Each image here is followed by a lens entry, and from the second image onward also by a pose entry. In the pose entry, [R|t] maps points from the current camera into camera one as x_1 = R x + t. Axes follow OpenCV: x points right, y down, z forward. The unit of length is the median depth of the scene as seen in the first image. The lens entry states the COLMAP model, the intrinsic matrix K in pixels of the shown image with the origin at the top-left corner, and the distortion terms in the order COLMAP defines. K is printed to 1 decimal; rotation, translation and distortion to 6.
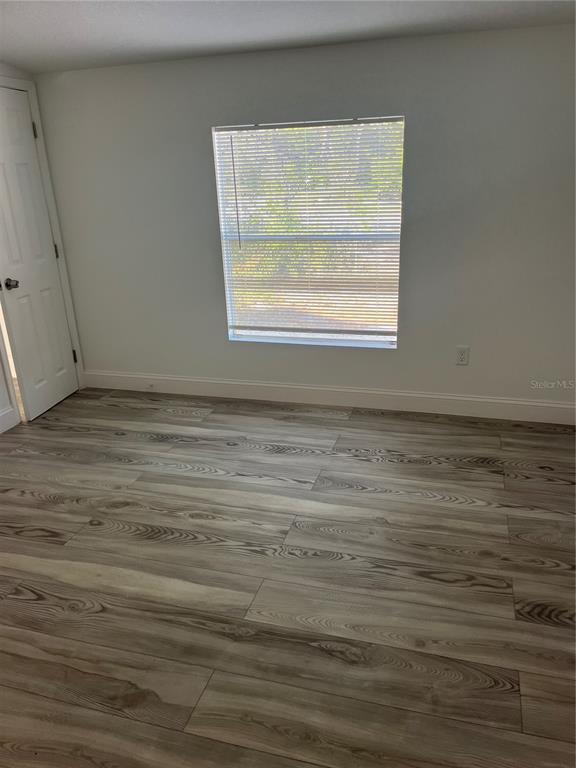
lens RADIAL K [[581.6, 0, 294.9], [0, 581.6, 383.5], [0, 0, 1]] dist [0.029979, -0.020641]
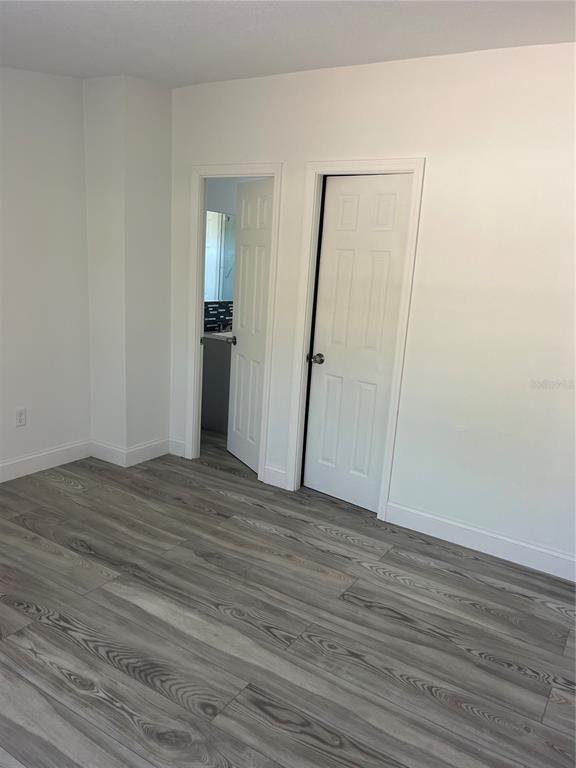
lens RADIAL K [[581.6, 0, 289.2], [0, 581.6, 384.3], [0, 0, 1]] dist [0.029979, -0.020641]
pose [[-0.960718, -0.083485, 0.264674, -0.699931], [0.066663, 0.856344, 0.512085, -0.572062], [-0.269403, 0.509613, -0.817139, 1.594415]]
